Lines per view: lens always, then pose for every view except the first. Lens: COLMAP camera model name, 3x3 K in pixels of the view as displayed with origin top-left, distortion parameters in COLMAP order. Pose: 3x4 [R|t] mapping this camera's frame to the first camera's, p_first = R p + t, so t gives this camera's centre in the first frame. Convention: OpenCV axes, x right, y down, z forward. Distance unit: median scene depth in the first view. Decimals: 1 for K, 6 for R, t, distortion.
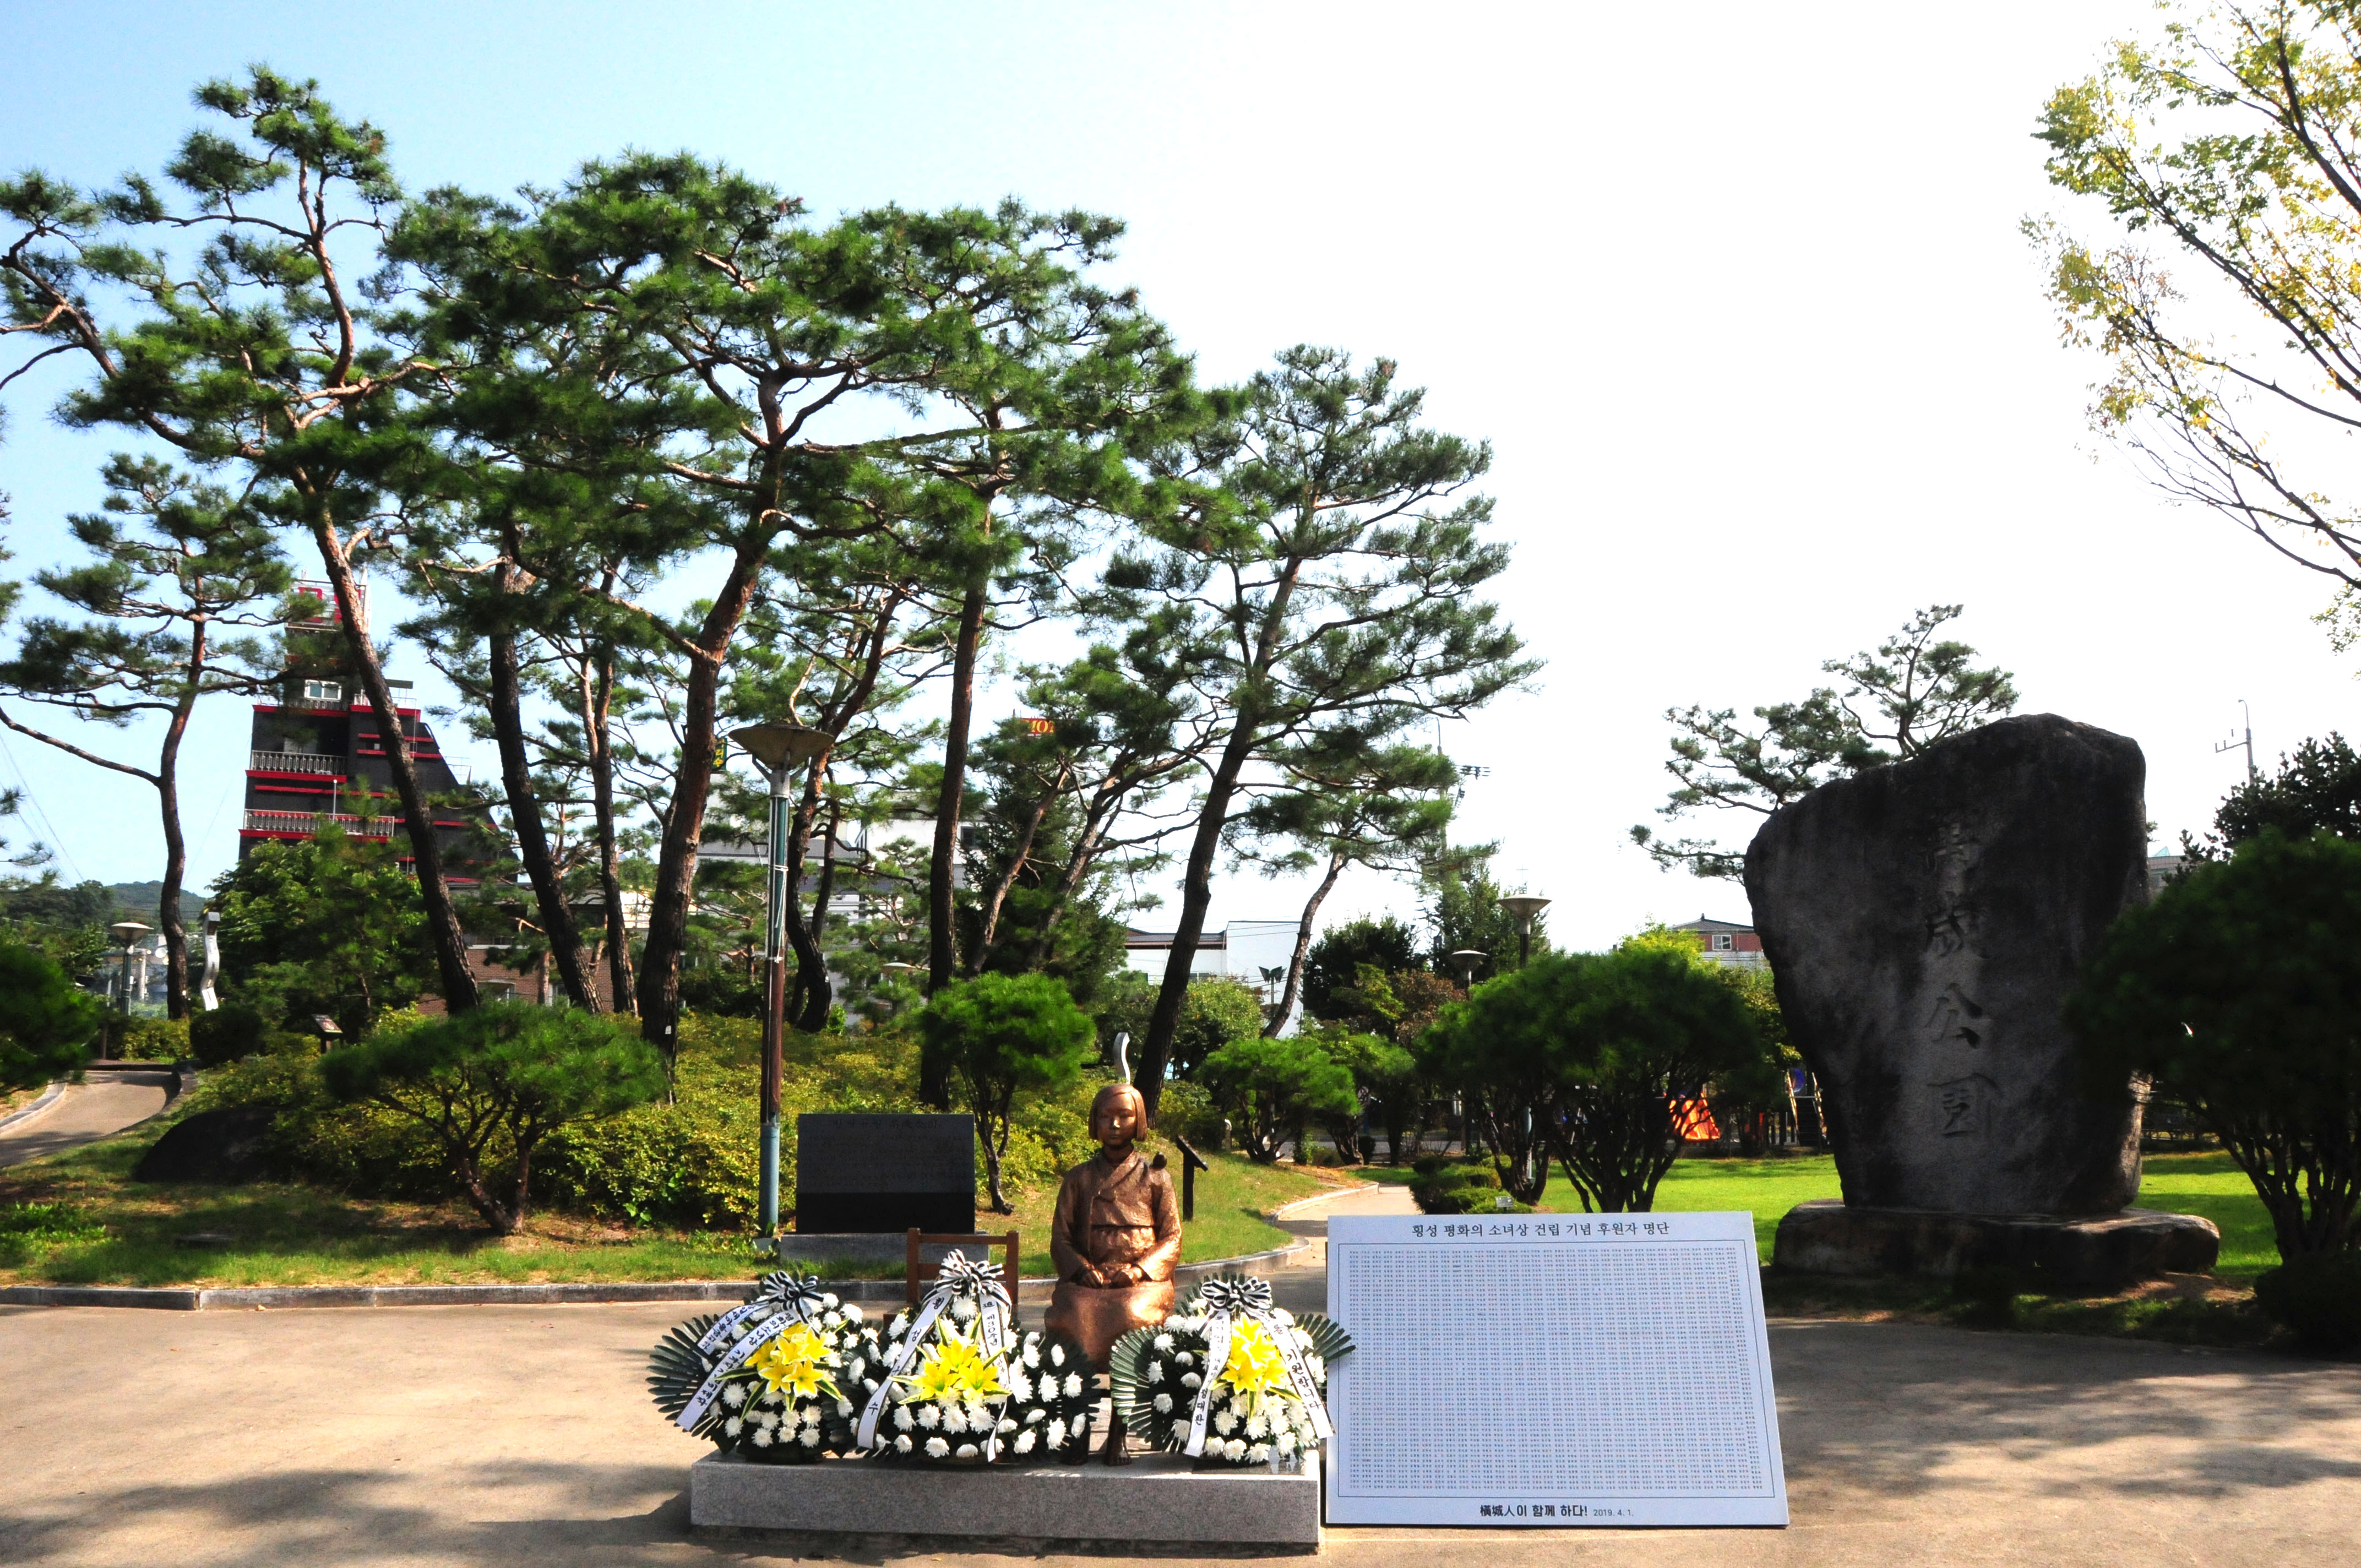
lens RADIAL K [[1836.8, 0, 1192.2], [0, 1836.8, 870.6], [0, 0, 1]] dist [-0.162666, 0.111778]
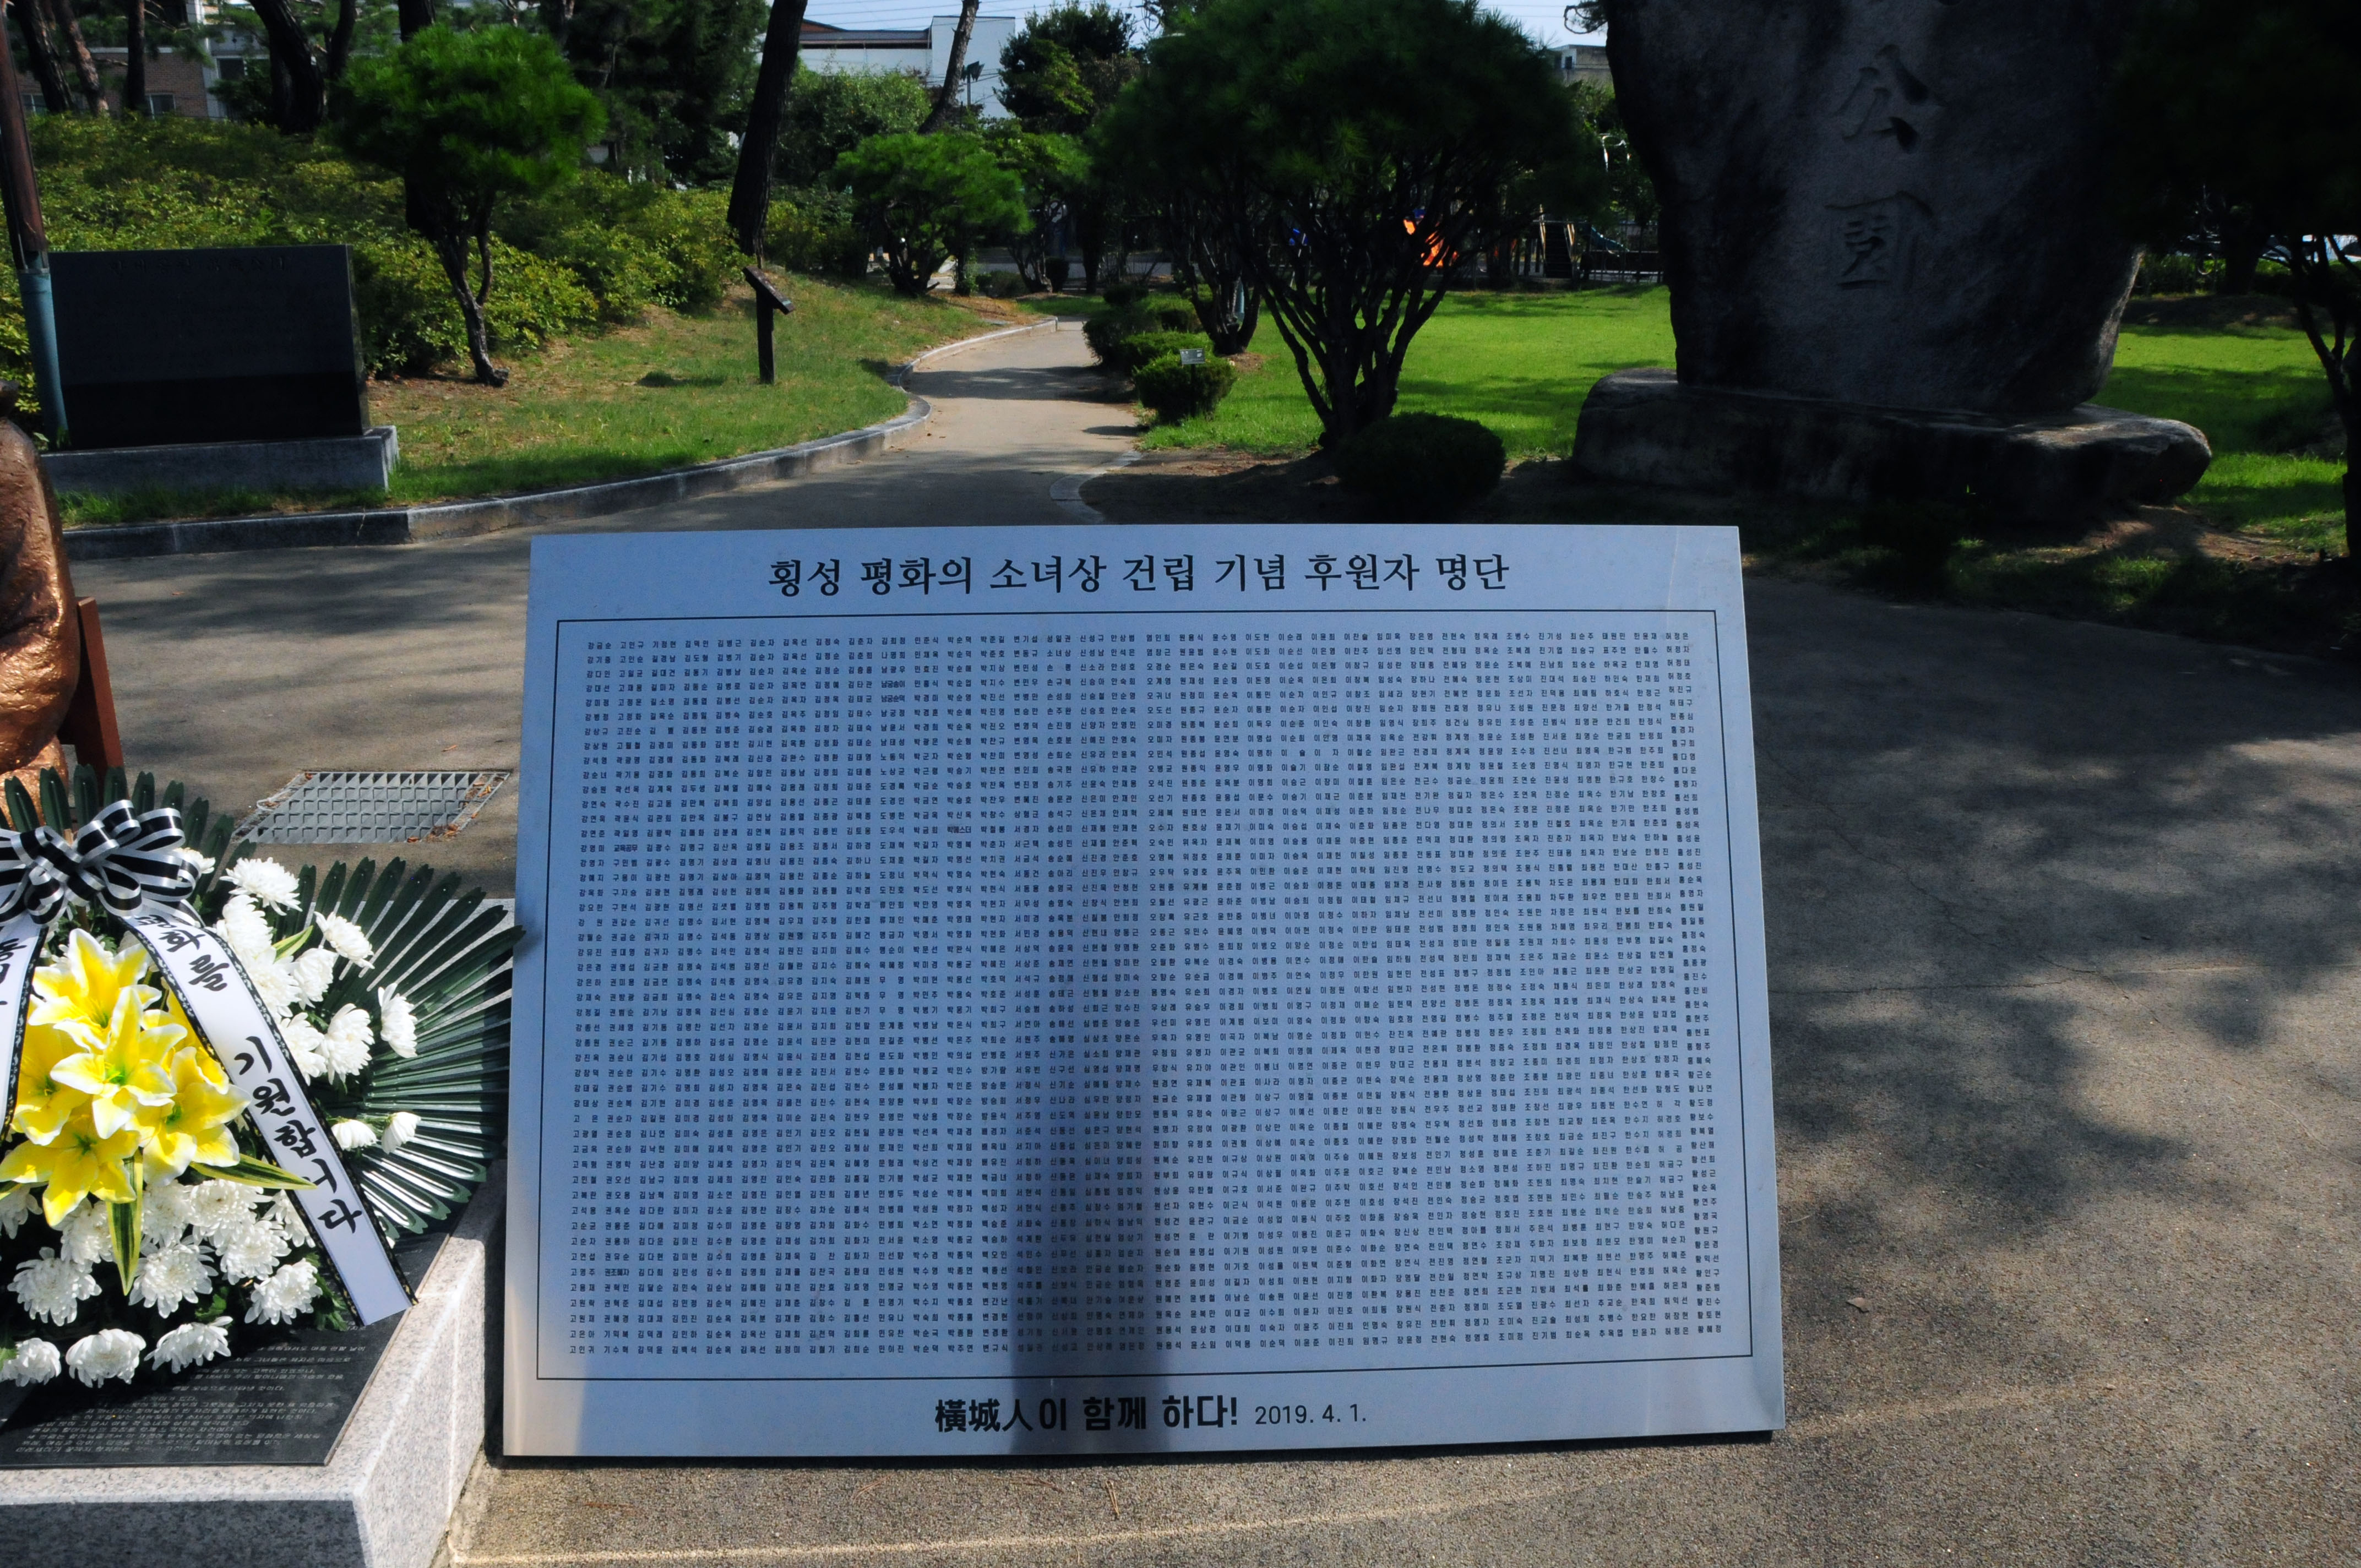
lens RADIAL K [[1836.8, 0, 1159.9], [0, 1836.8, 842.5], [0, 0, 1]] dist [-0.162666, 0.111778]
pose [[0.991625, -0.038166, 0.123381, 0.077935], [-0.020377, 0.897133, 0.441291, 0.046727], [-0.127531, -0.440109, 0.888842, 0.345773]]
